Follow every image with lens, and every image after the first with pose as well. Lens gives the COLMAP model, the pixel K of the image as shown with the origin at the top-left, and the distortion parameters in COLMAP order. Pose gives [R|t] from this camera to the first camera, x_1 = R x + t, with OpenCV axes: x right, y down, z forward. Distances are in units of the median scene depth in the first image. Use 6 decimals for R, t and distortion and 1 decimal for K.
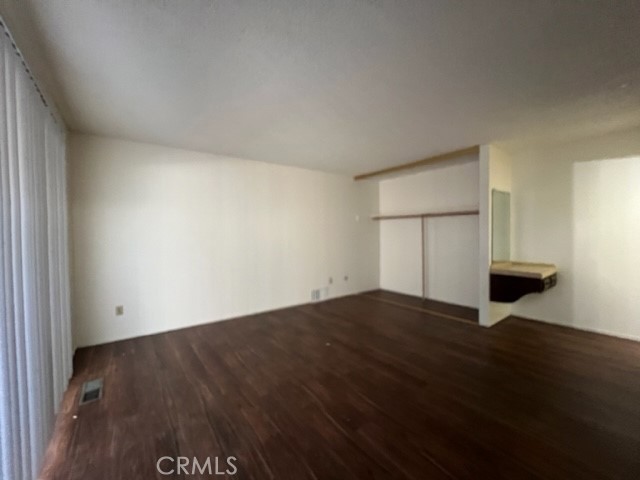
lens RADIAL K [[259.6, 0, 320.9], [0, 259.6, 240.0], [0, 0, 1]] dist [-0.001486, 0.000148]
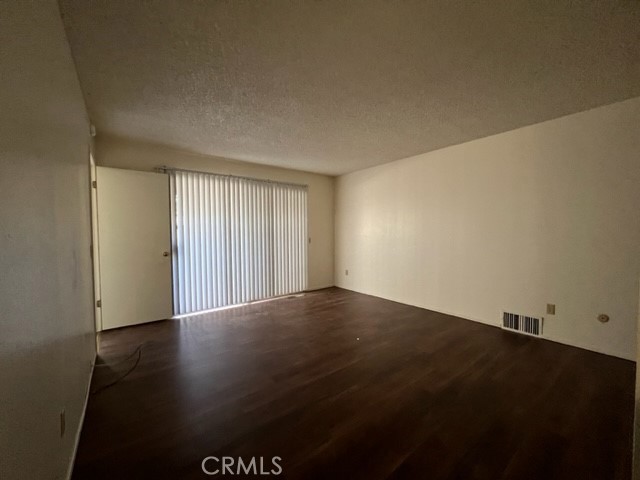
lens RADIAL K [[259.6, 0, 320.9], [0, 259.6, 239.9], [0, 0, 1]] dist [-0.001486, 0.000148]
pose [[0.014436, 0.043981, -0.998928, 0.963322], [-0.014421, 0.998937, 0.043773, -0.022942], [0.999792, 0.013774, 0.015055, 0.790194]]
